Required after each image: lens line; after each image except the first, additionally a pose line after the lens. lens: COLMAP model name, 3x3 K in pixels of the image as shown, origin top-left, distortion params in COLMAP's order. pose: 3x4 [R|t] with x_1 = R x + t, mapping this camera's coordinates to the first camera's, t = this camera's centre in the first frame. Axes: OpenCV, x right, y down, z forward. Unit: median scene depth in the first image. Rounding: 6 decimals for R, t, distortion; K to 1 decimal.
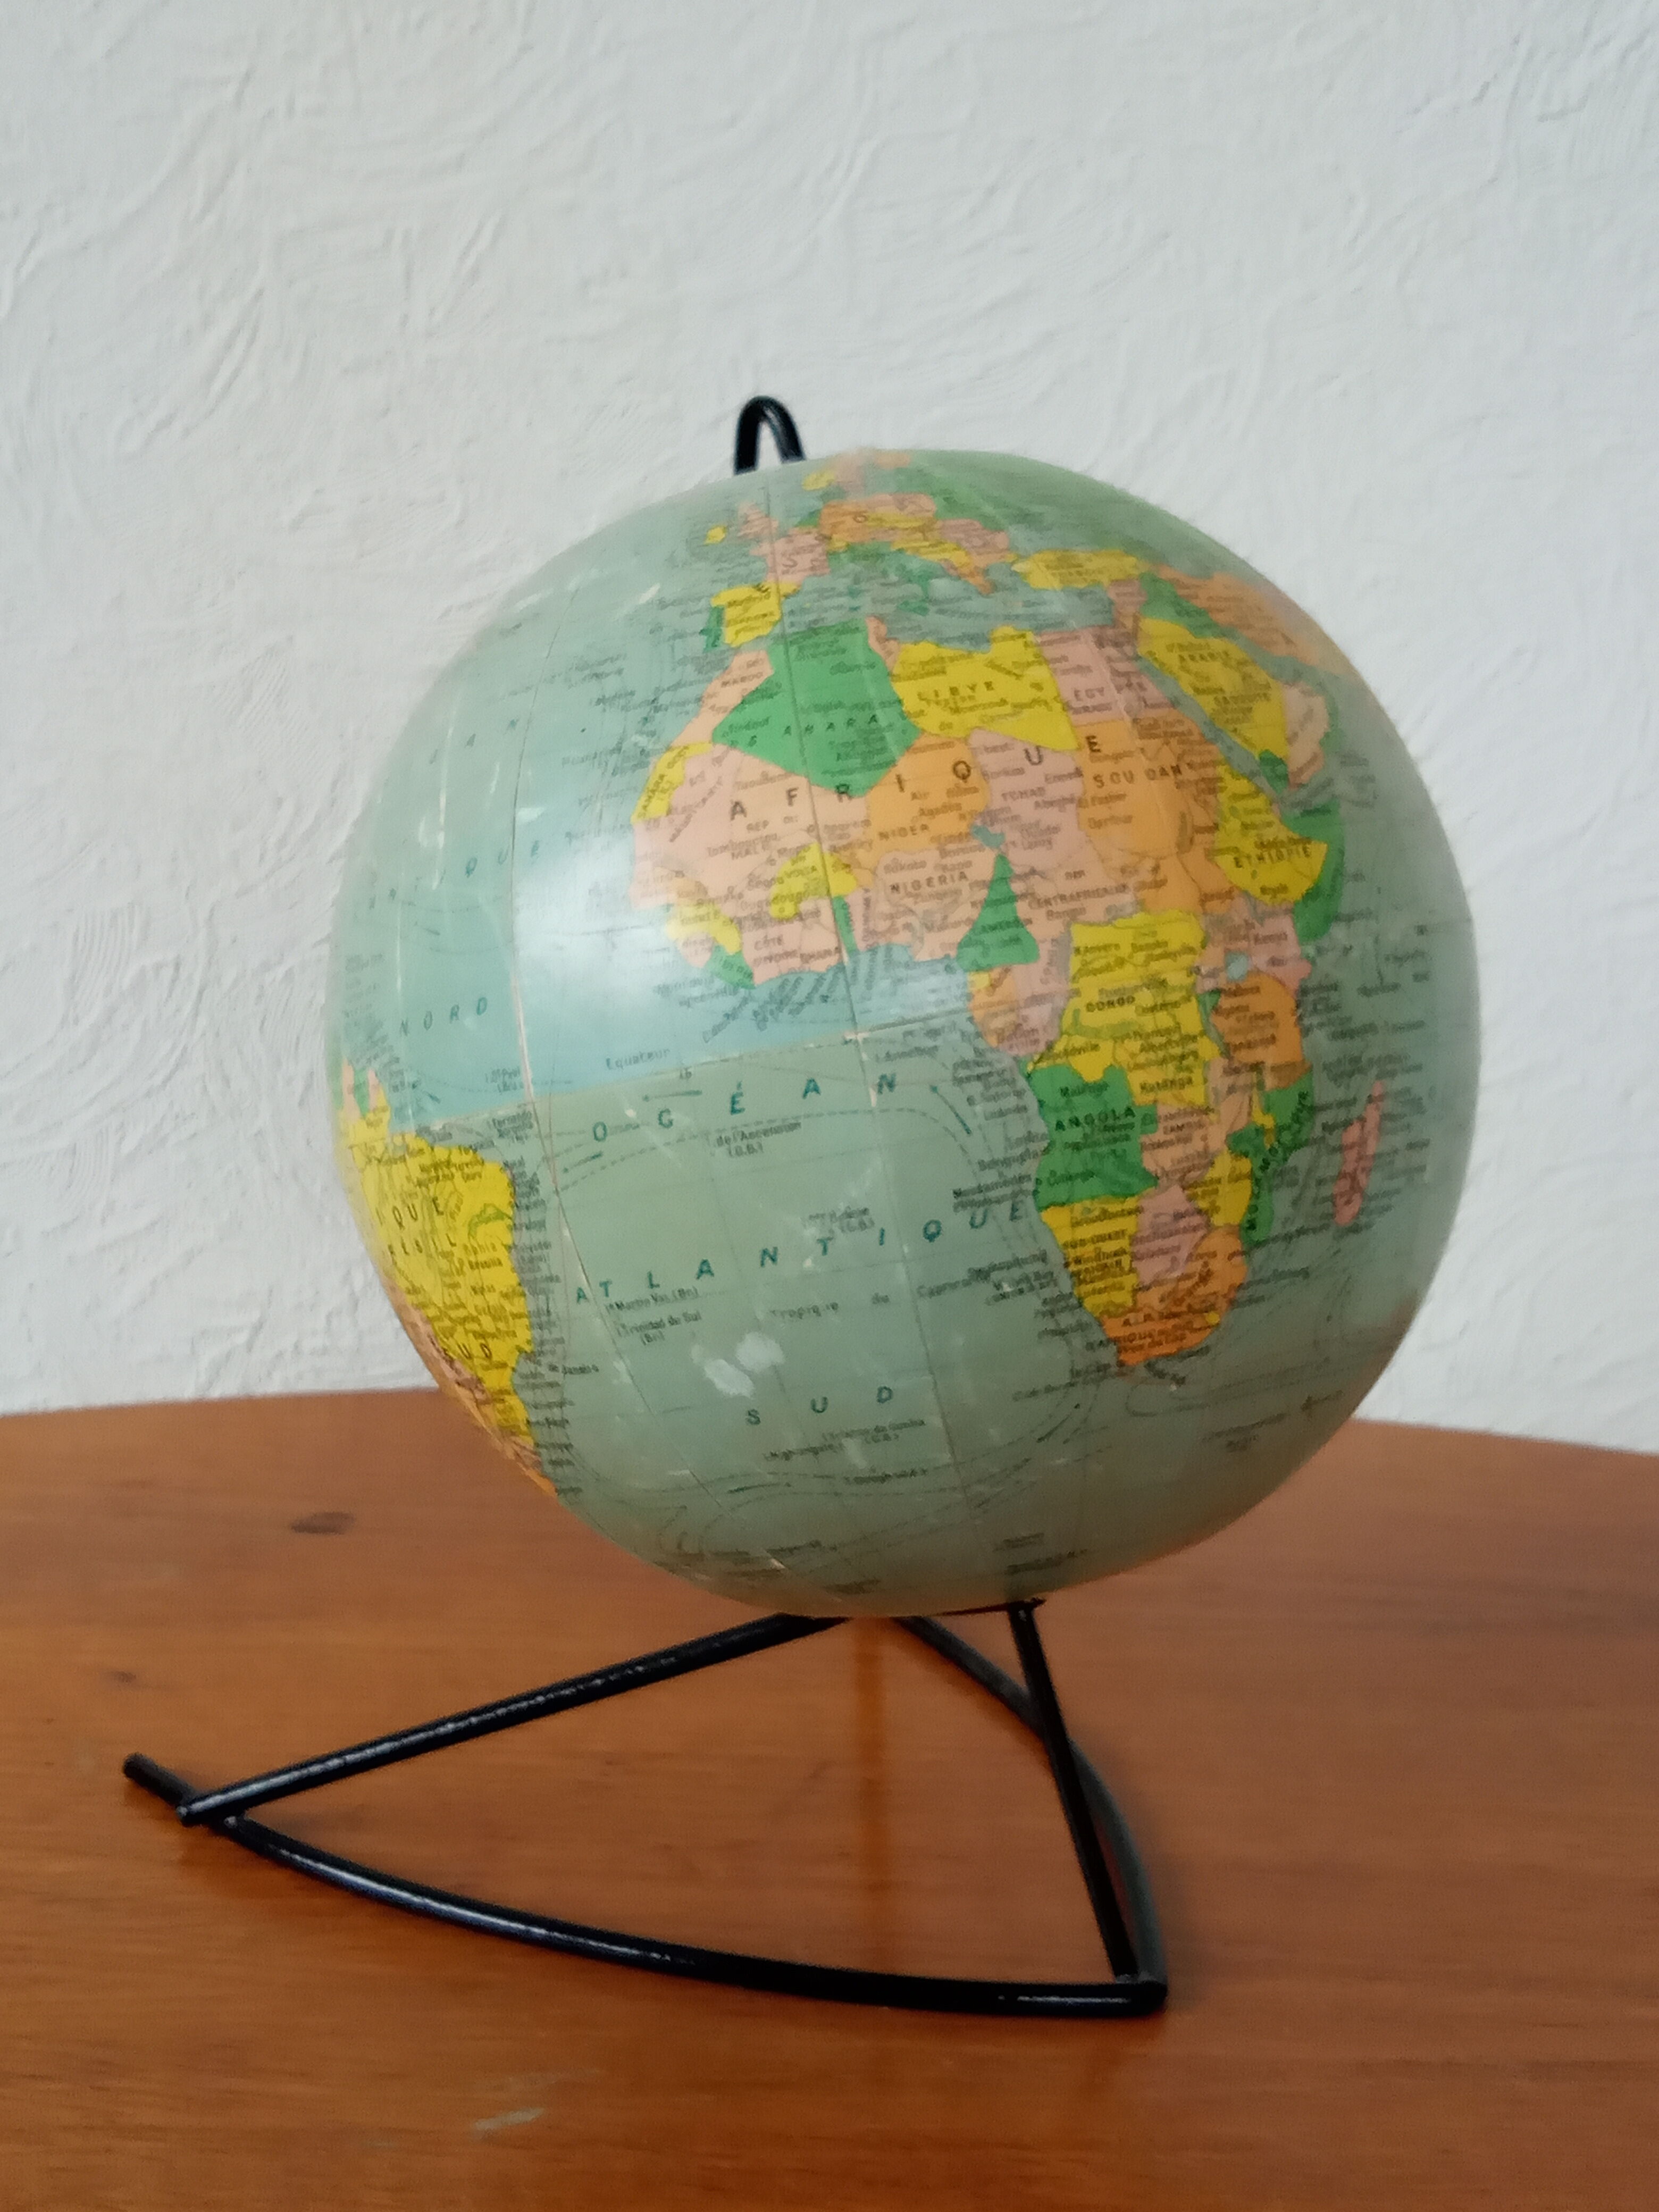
lens RADIAL K [[2953.1, 0, 829.5], [0, 2953.1, 1106.0], [0, 0, 1]] dist [0.034374, -0.108075]
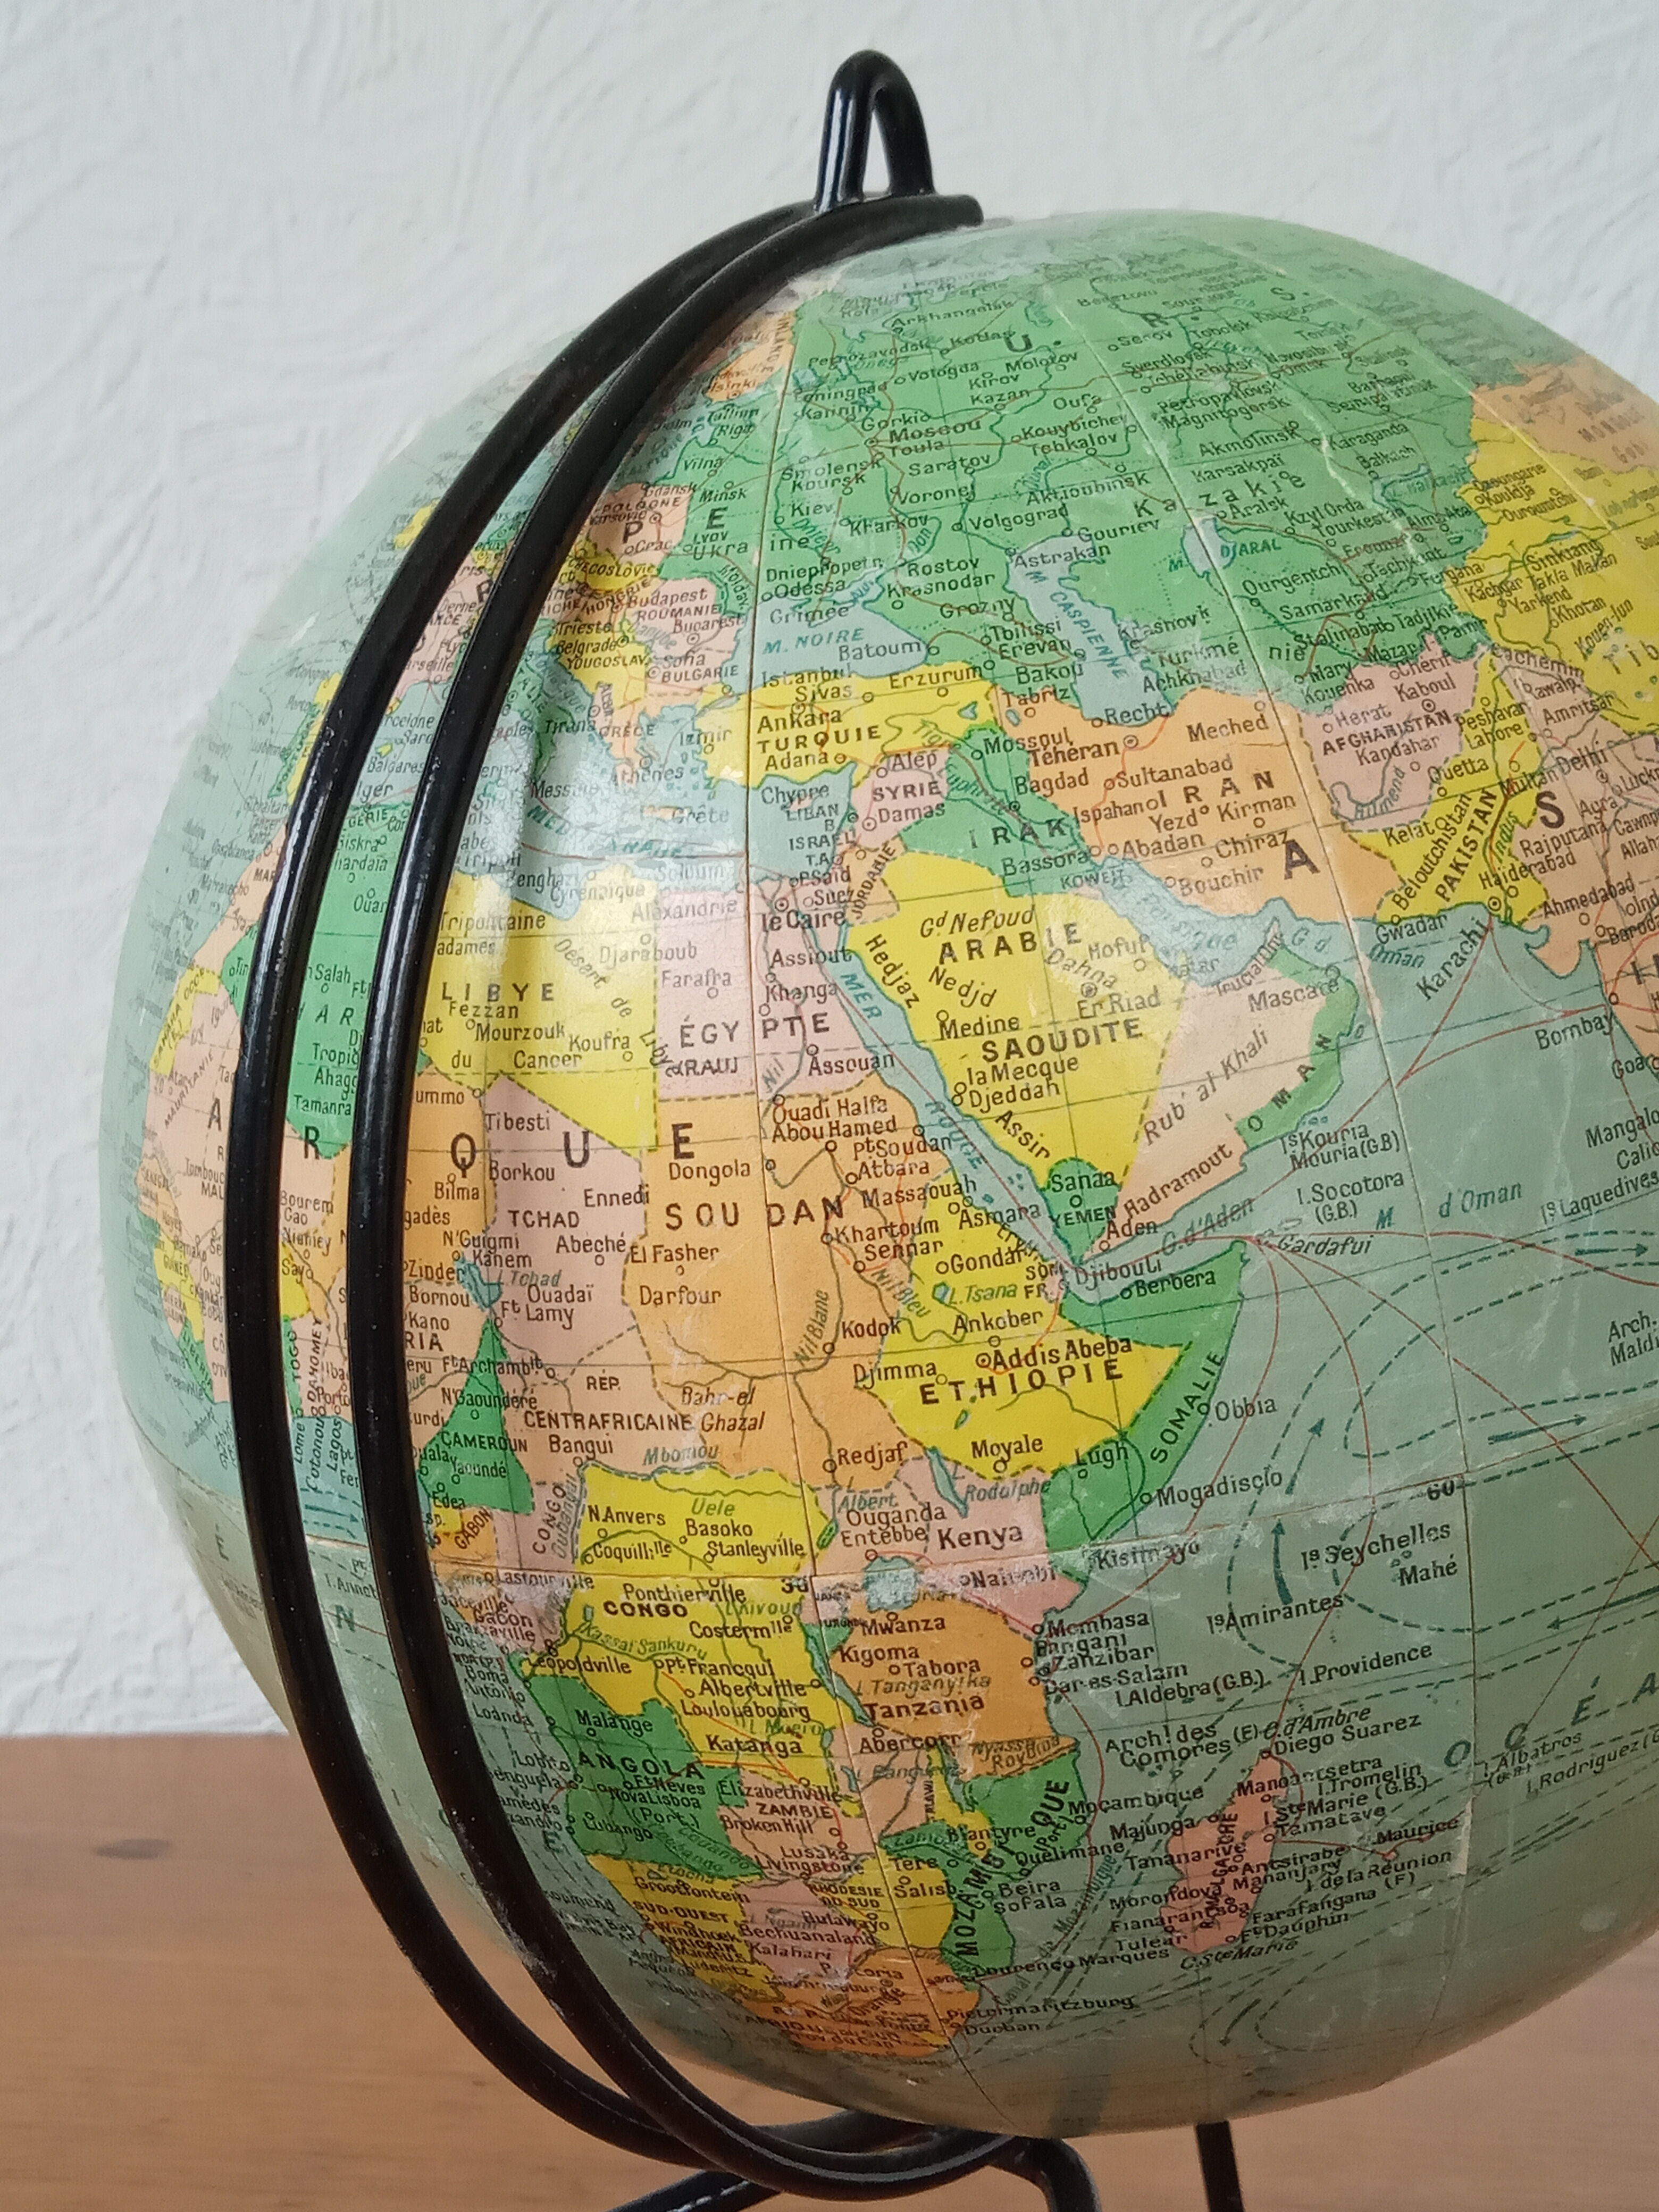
lens RADIAL K [[2953.1, 0, 829.5], [0, 2953.1, 1106.0], [0, 0, 1]] dist [0.034374, -0.108075]
pose [[0.796562, 0.229516, -0.559296, 0.412236], [0.000108, 0.925079, 0.379775, -0.334423], [0.604557, -0.302575, 0.736858, 0.623471]]
